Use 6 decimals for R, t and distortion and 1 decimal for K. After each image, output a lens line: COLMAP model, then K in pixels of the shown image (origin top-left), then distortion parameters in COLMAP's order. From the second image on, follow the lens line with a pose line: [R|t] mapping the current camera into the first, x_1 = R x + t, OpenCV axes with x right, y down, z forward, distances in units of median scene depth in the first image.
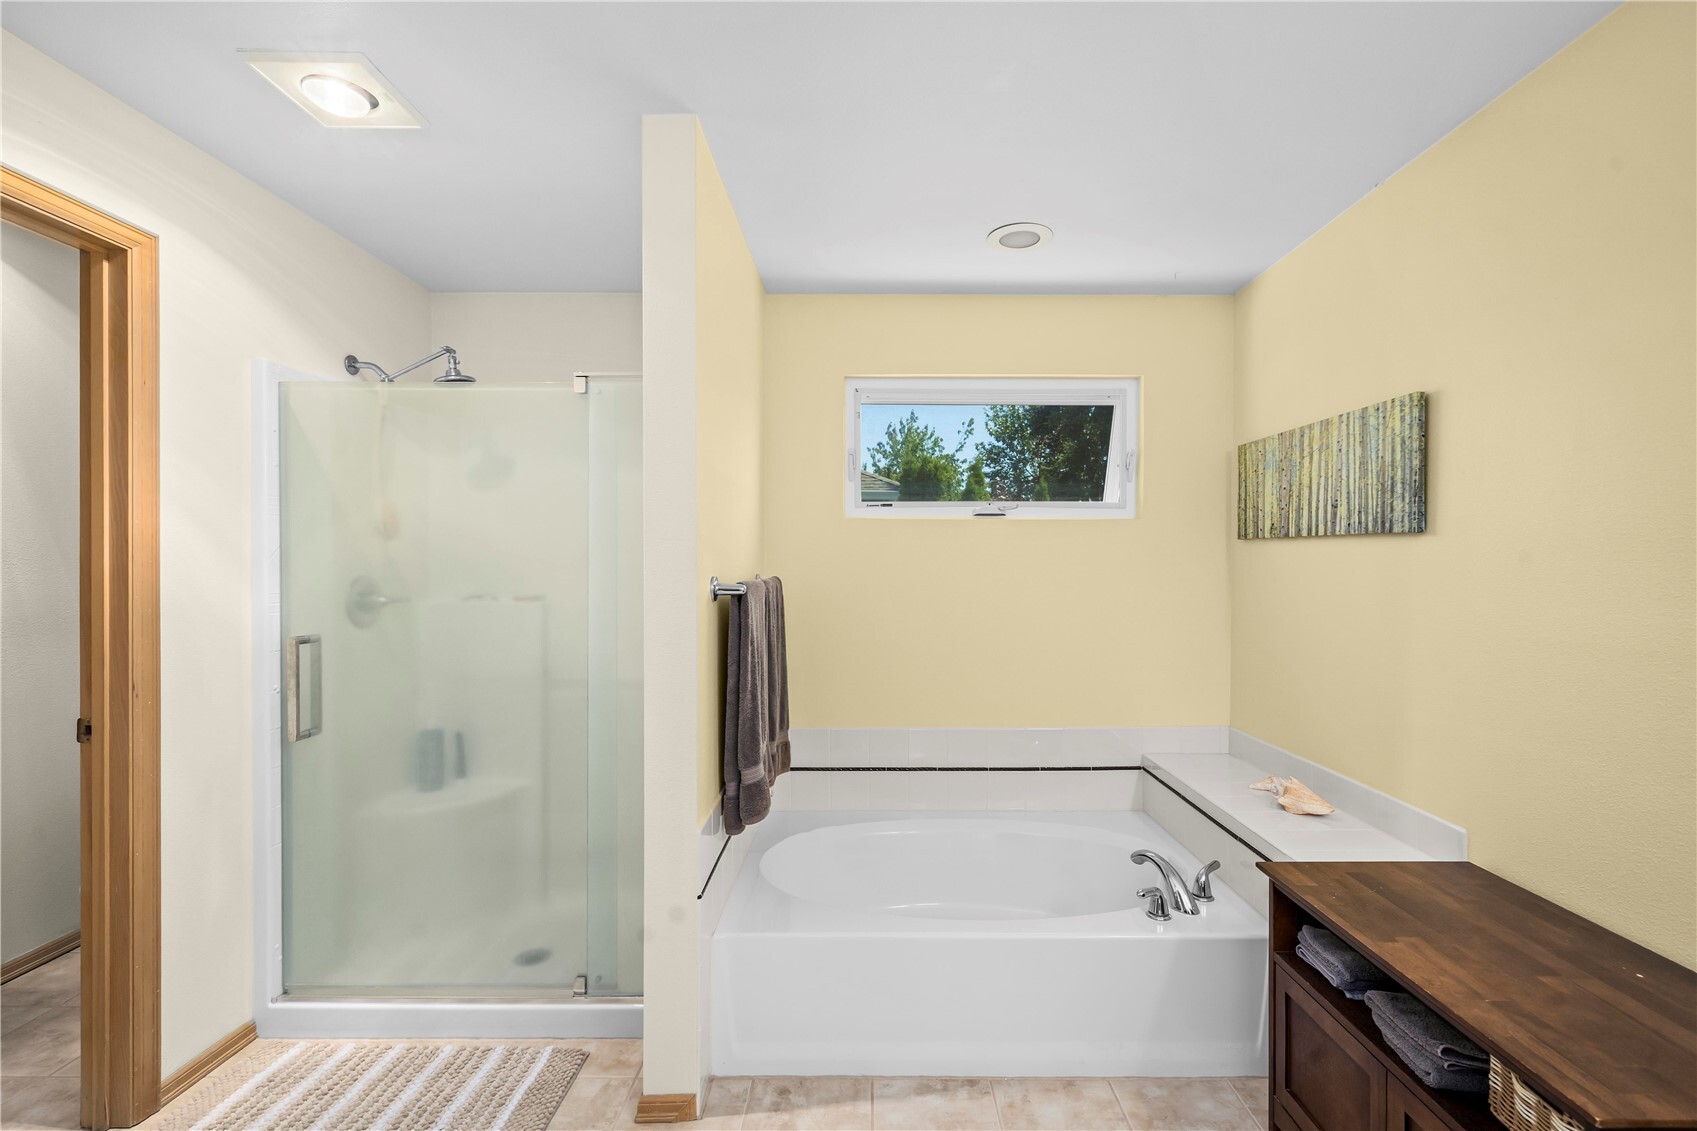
lens RADIAL K [[743.1, 0, 853.0], [0, 743.1, 567.9], [0, 0, 1]] dist [0.000606, -0.000062]
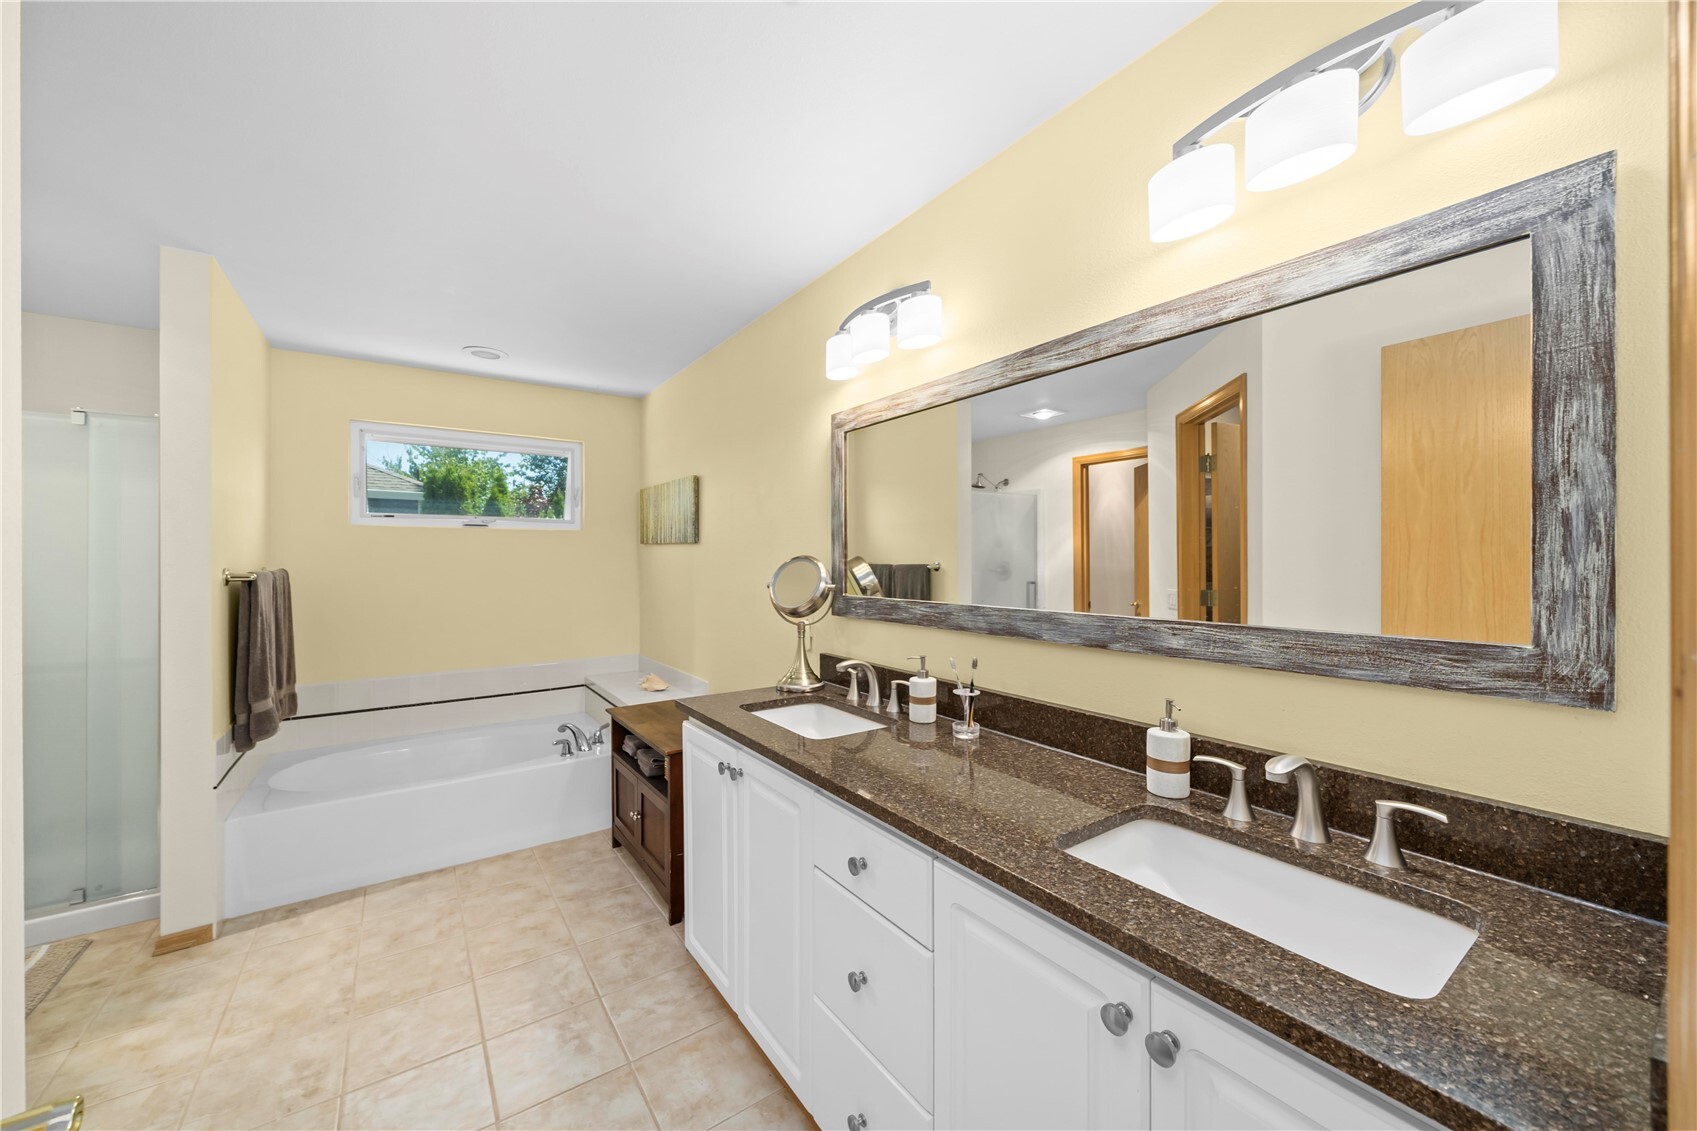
lens RADIAL K [[637.1, 0, 848.2], [0, 637.1, 557.3], [0, 0, 1]] dist [-0.003777, -0.000288]
pose [[0.810438, -0.002369, 0.585819, 0.063139], [0.006373, 0.999968, -0.004773, 0.003453], [-0.585789, 0.007601, 0.810428, -0.642042]]
